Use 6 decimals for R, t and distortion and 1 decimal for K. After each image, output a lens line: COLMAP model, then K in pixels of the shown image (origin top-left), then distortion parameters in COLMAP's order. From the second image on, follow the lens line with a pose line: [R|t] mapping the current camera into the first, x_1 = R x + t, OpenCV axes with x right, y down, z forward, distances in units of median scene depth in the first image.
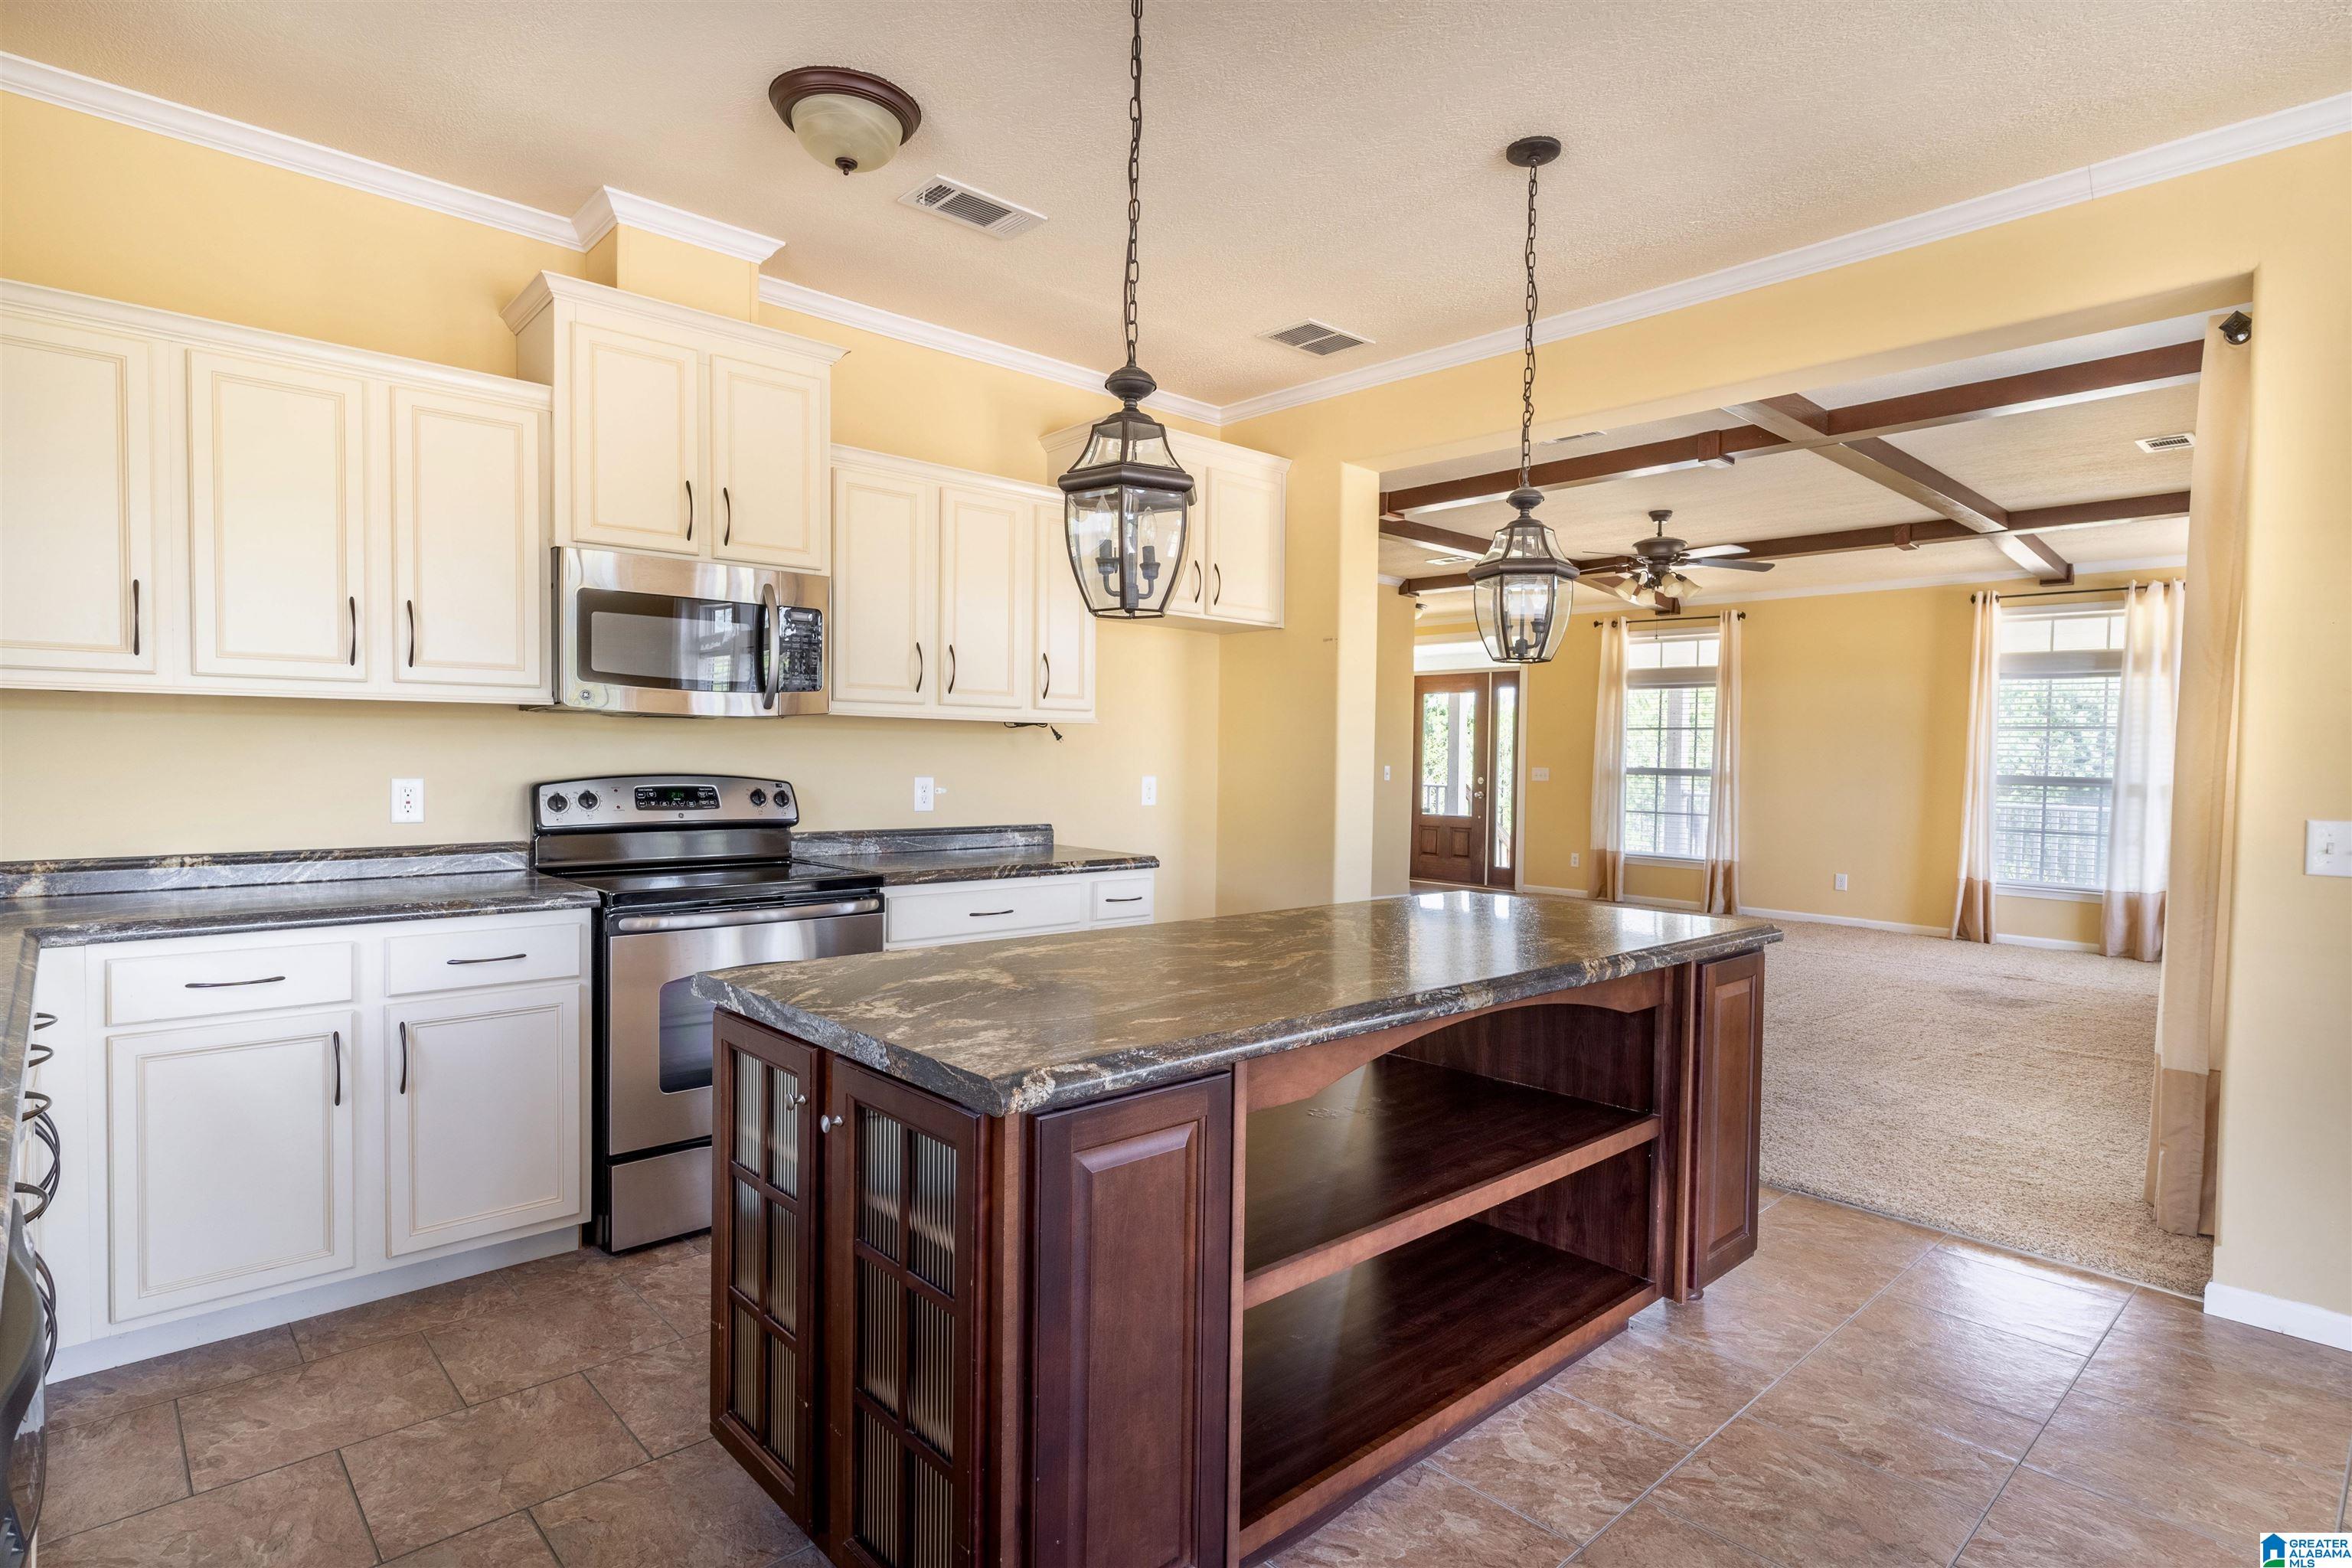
lens RADIAL K [[1202.3, 0, 1173.8], [0, 1202.3, 789.9], [0, 0, 1]] dist [-0.001656, 0.000723]
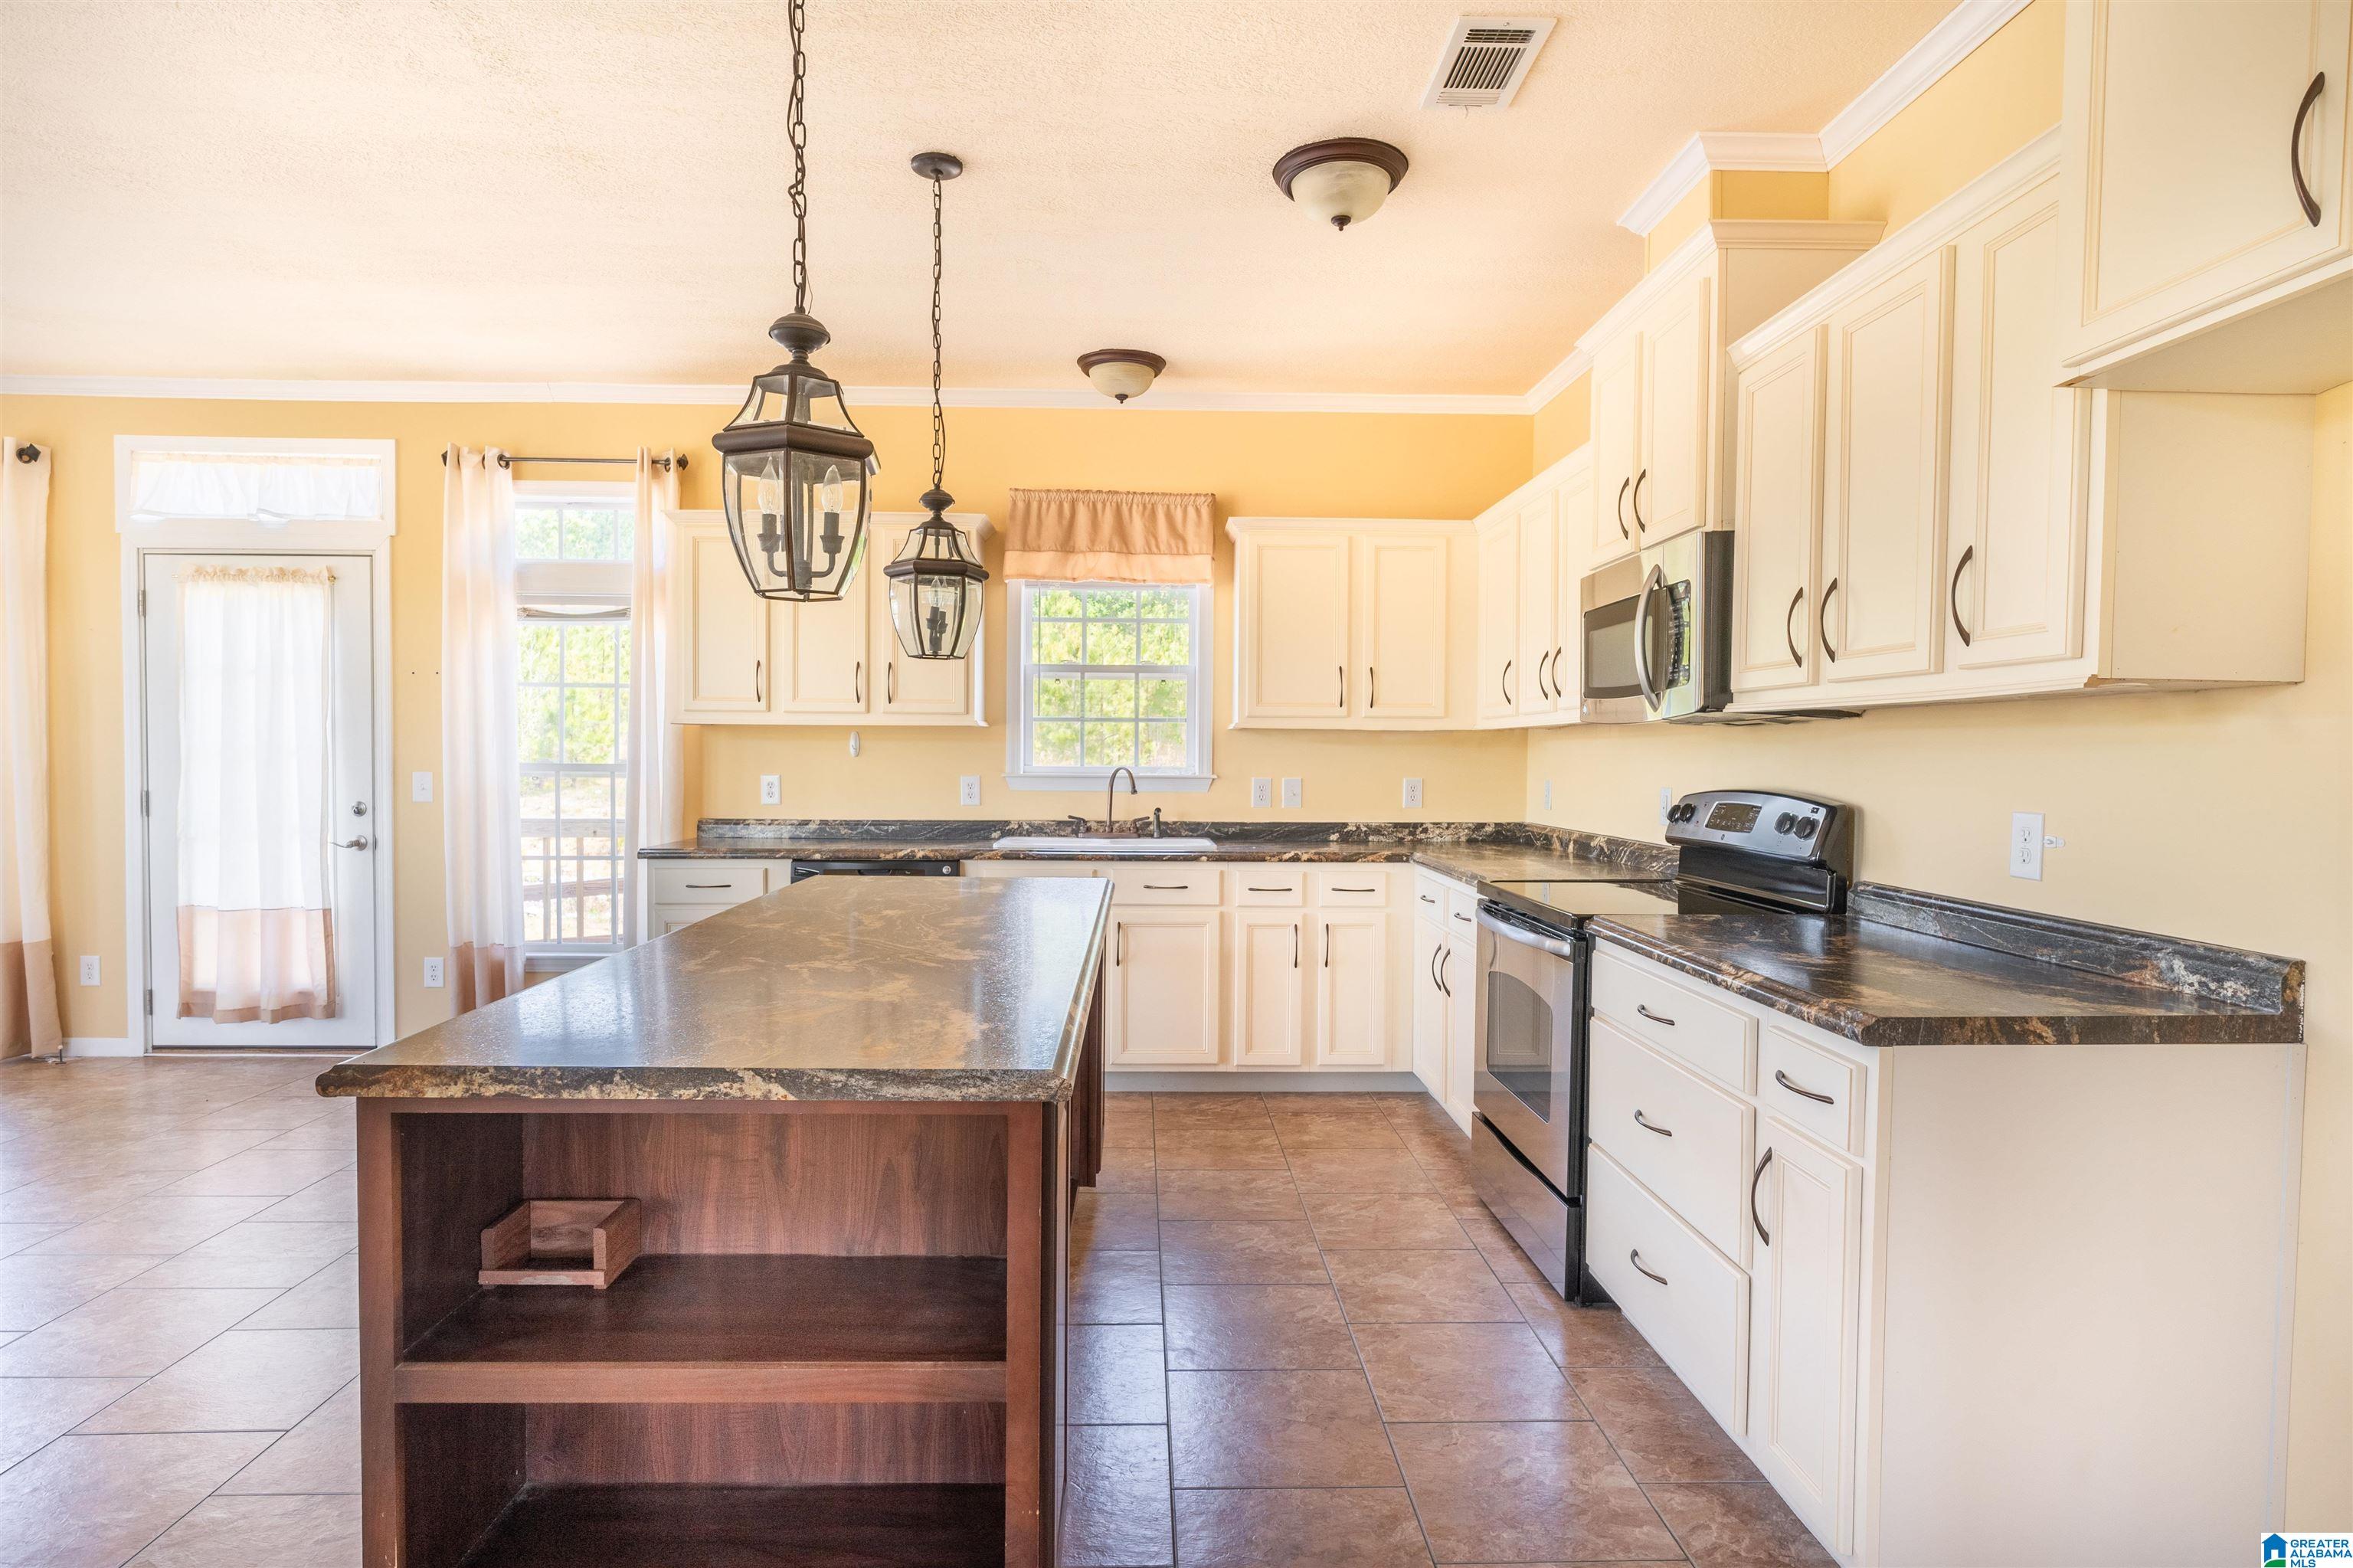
lens RADIAL K [[1241.3, 0, 1175.5], [0, 1241.3, 796.8], [0, 0, 1]] dist [-0.002990, 0.000473]
pose [[-0.656960, 0.007948, -0.753883, 0.567842], [-0.038701, 0.998271, 0.044250, -0.034915], [0.752931, 0.058246, -0.655516, 1.386827]]
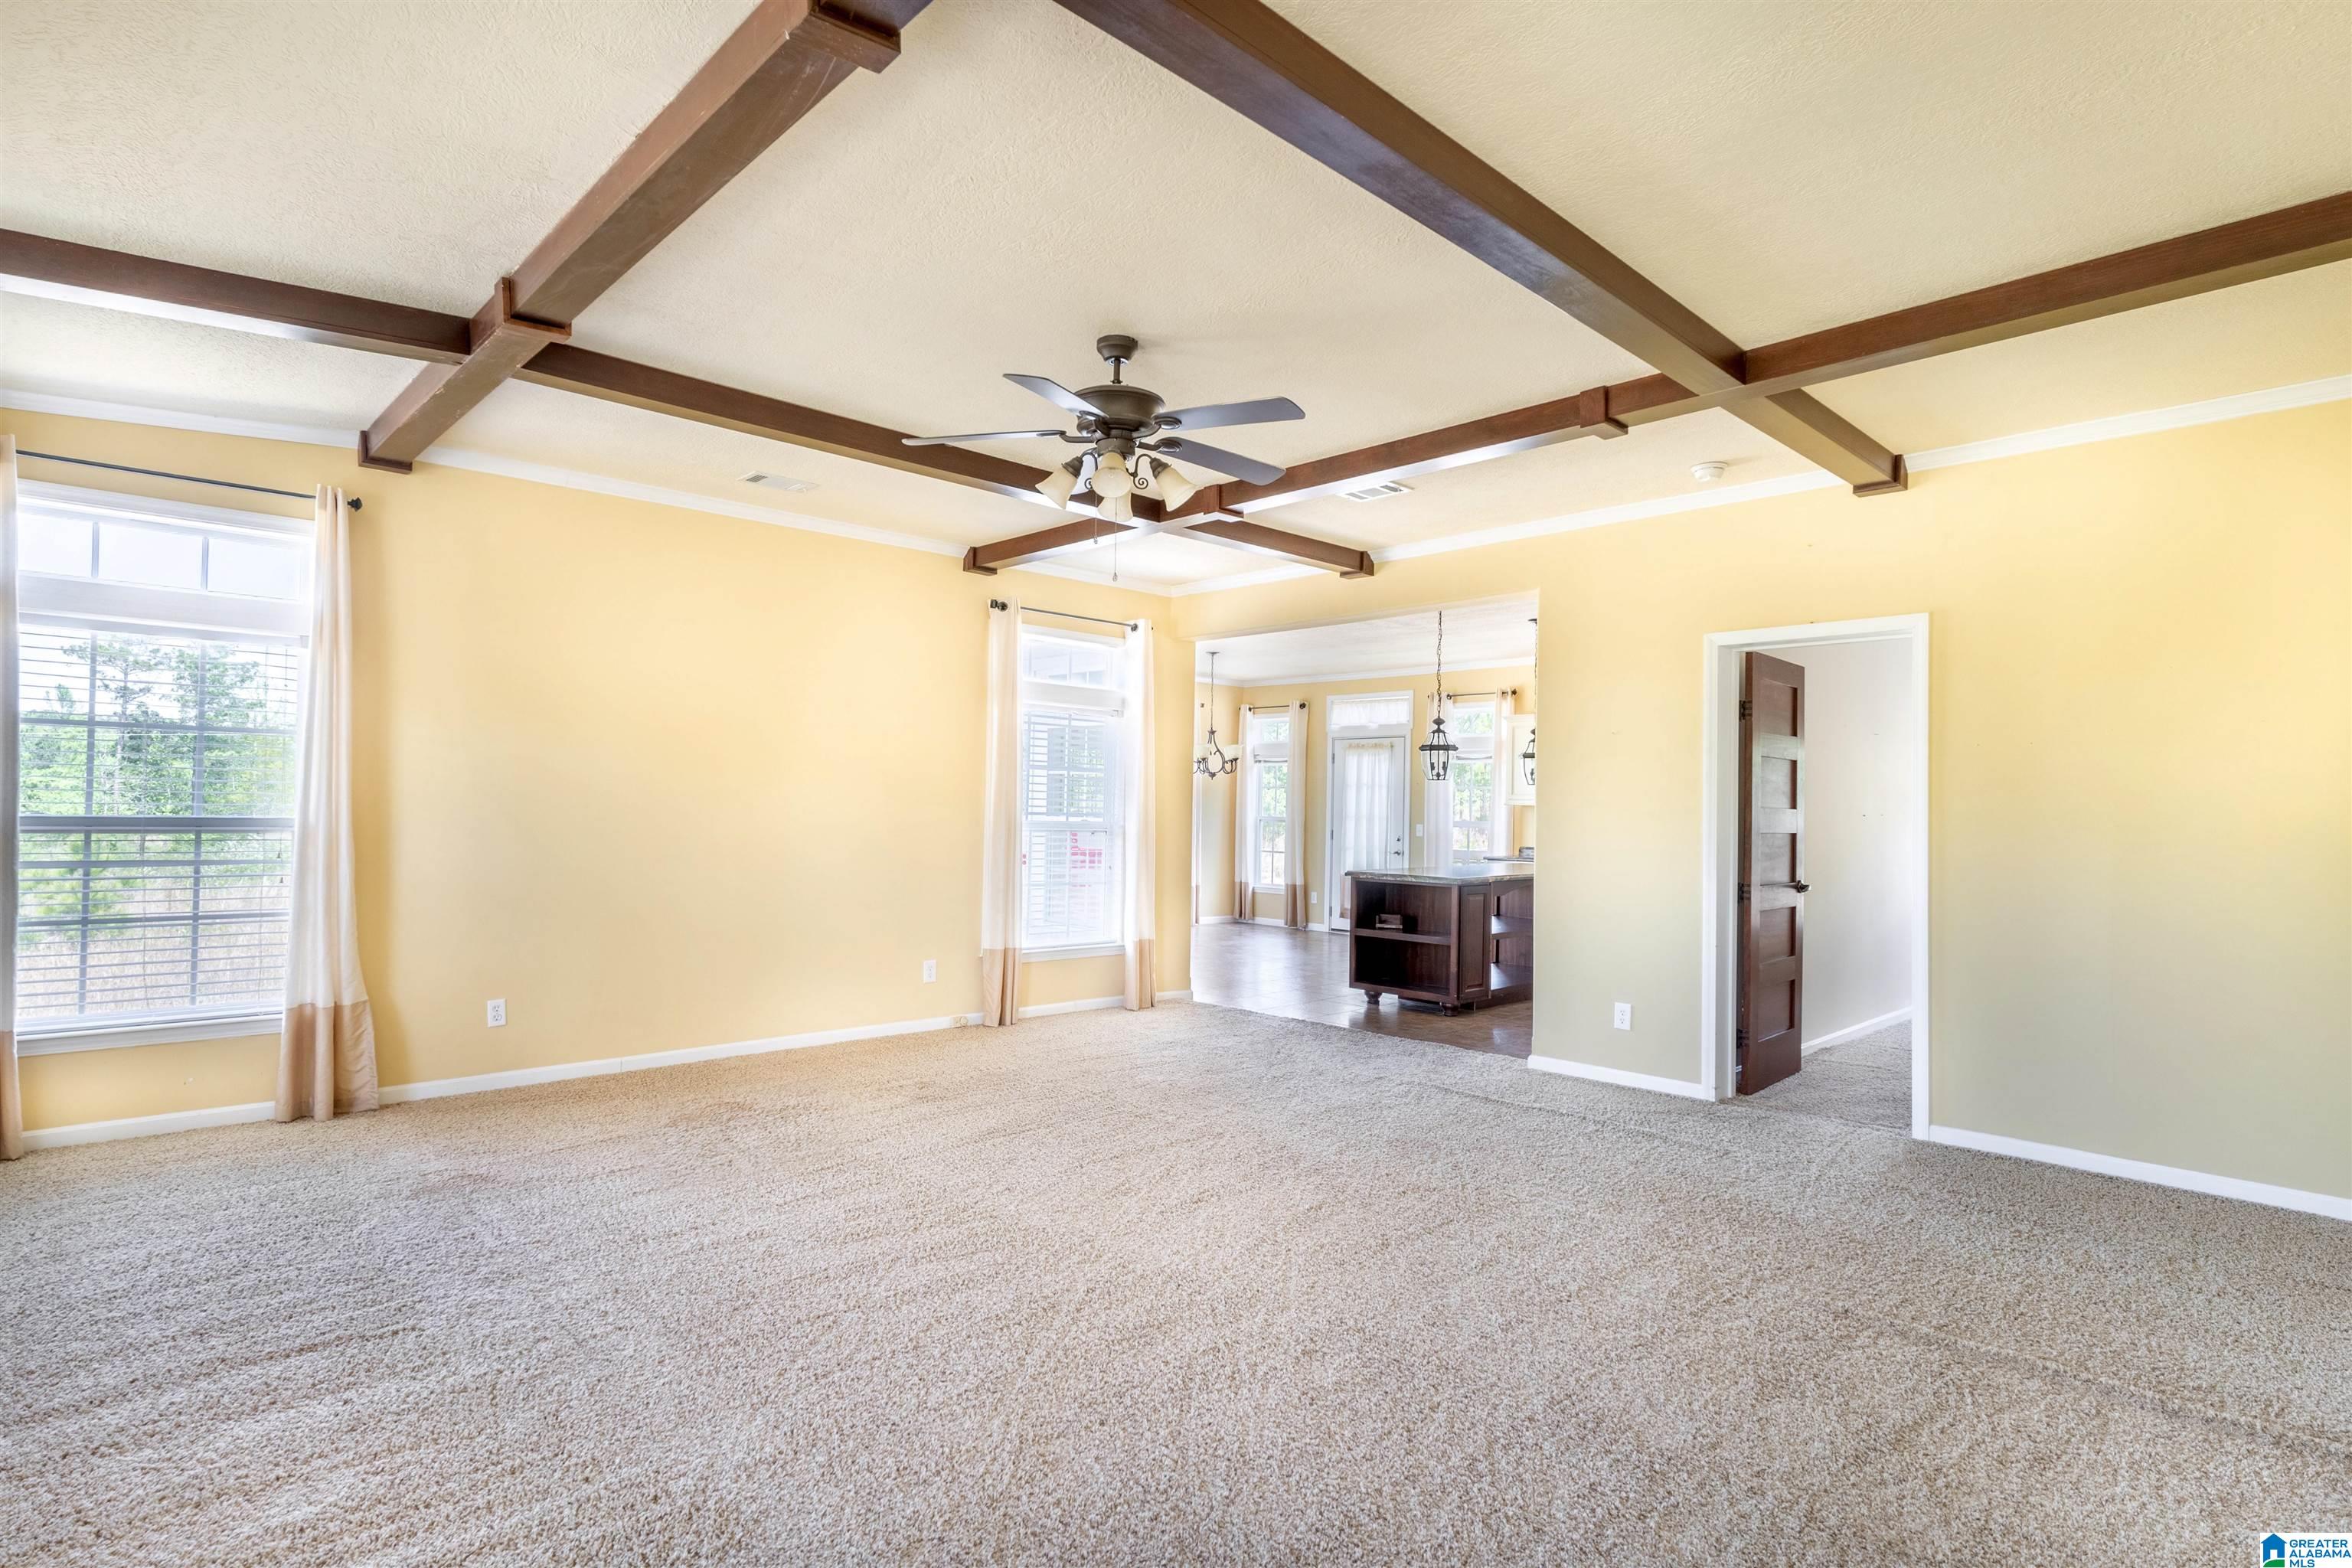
lens RADIAL K [[1208.6, 0, 1176.0], [0, 1208.6, 784.0], [0, 0, 1]] dist [0.000881, 0.000304]
pose [[-0.999506, -0.027831, -0.014581, 0.817681], [-0.027977, 0.999560, 0.009896, -0.099284], [0.014299, 0.010299, -0.999845, 3.337768]]
